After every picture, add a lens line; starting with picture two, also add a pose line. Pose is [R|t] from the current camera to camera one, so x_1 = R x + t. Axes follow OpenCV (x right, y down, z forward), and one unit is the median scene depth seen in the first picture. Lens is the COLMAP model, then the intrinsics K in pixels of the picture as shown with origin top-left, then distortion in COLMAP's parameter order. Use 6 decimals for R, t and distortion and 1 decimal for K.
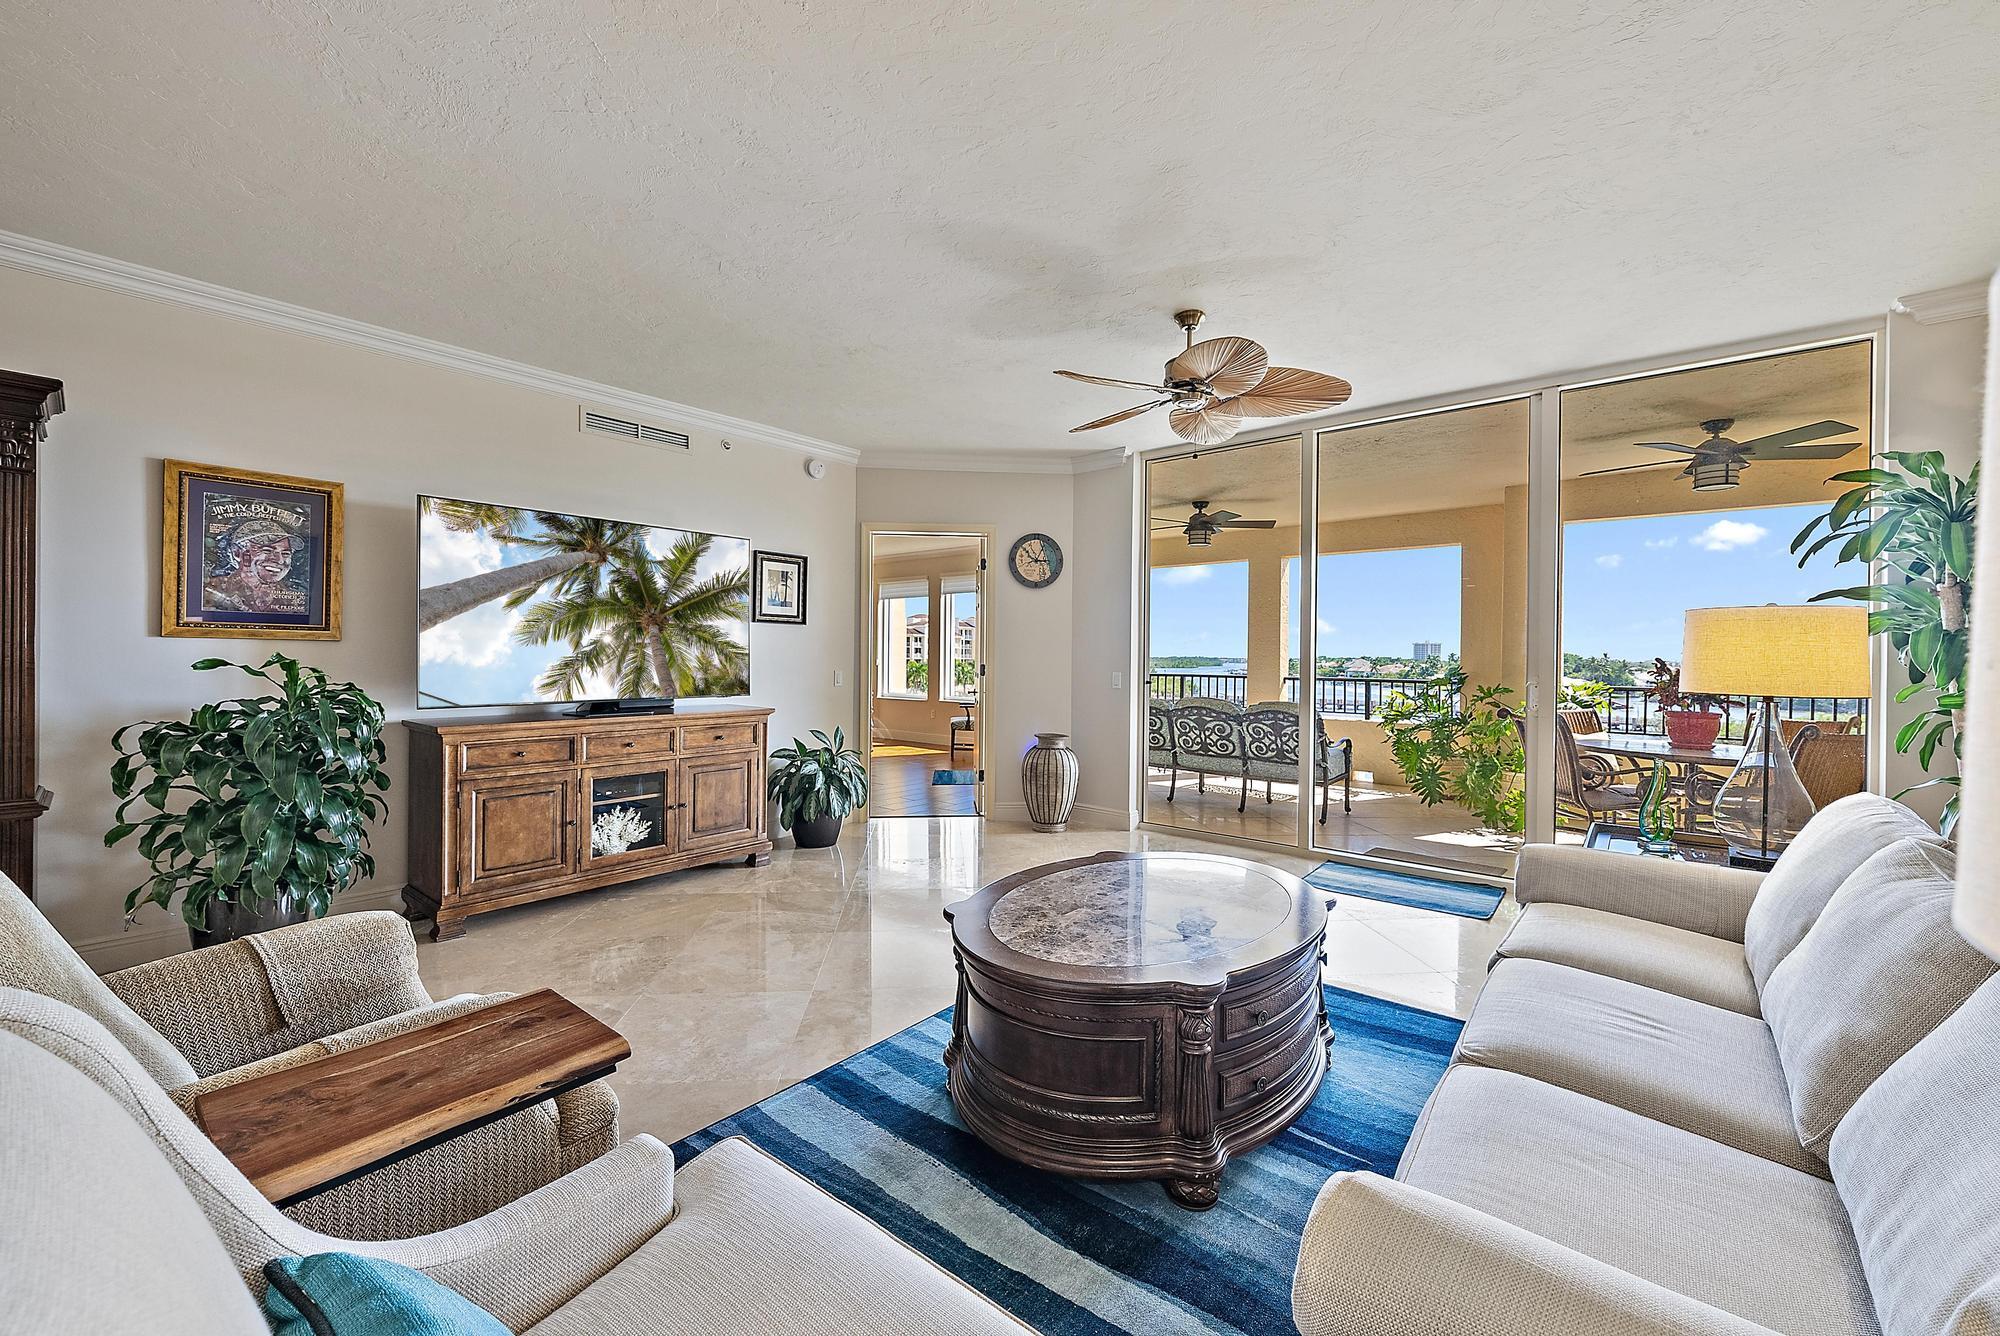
lens RADIAL K [[790.0, 0, 997.3], [0, 790.0, 664.4], [0, 0, 1]] dist [-0.003173, -0.000008]
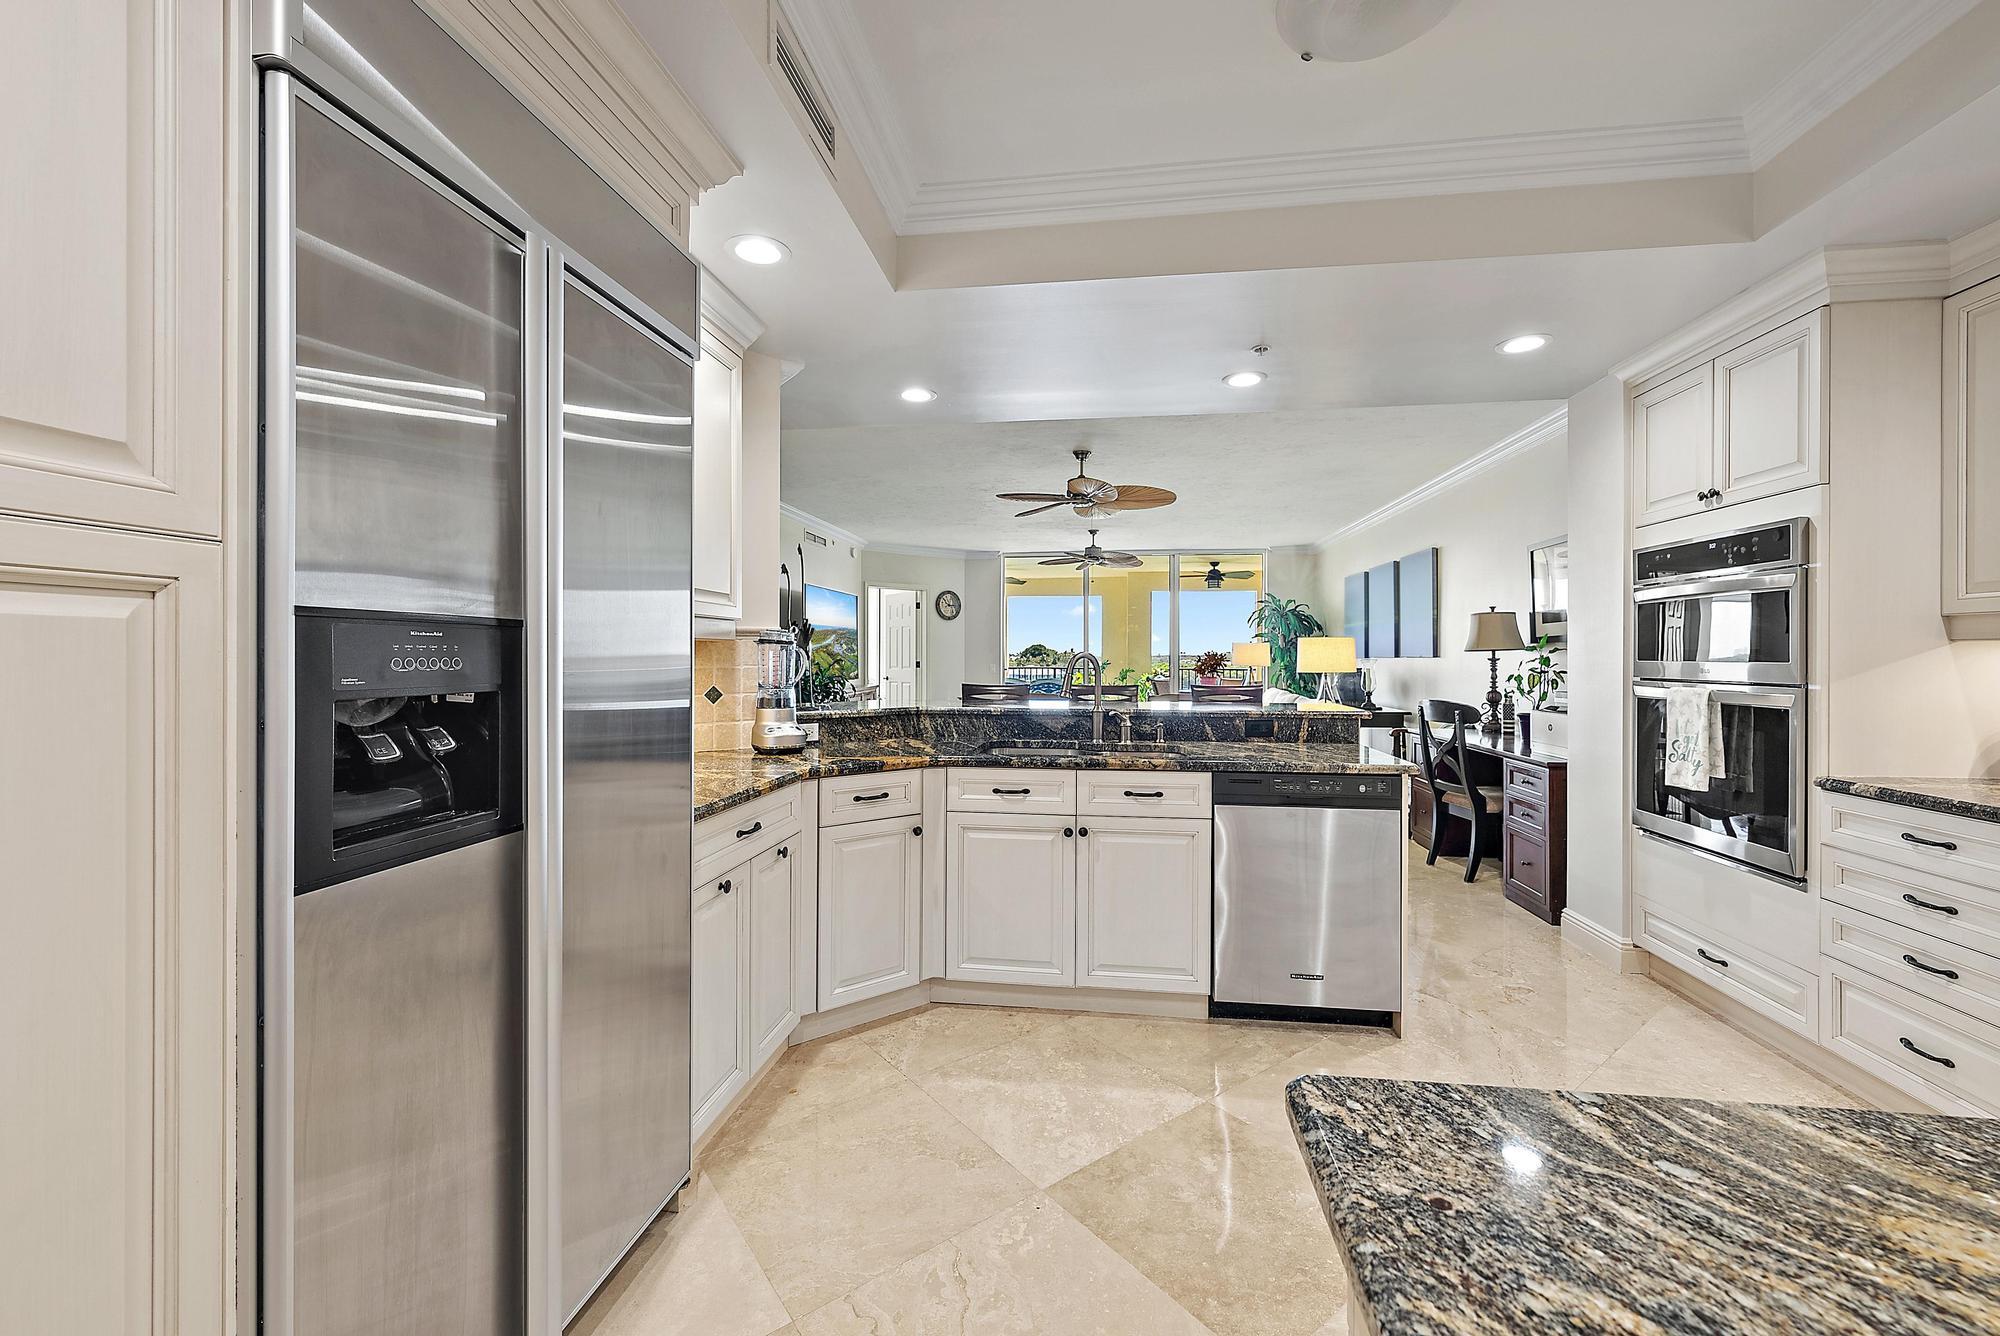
lens RADIAL K [[790.0, 0, 983.1], [0, 790.0, 657.8], [0, 0, 1]] dist [-0.003173, -0.000008]
pose [[0.851439, -0.008081, 0.524392, -0.920754], [0.010101, 0.999948, -0.000991, -0.004416], [-0.524357, 0.006141, 0.851477, -0.676530]]
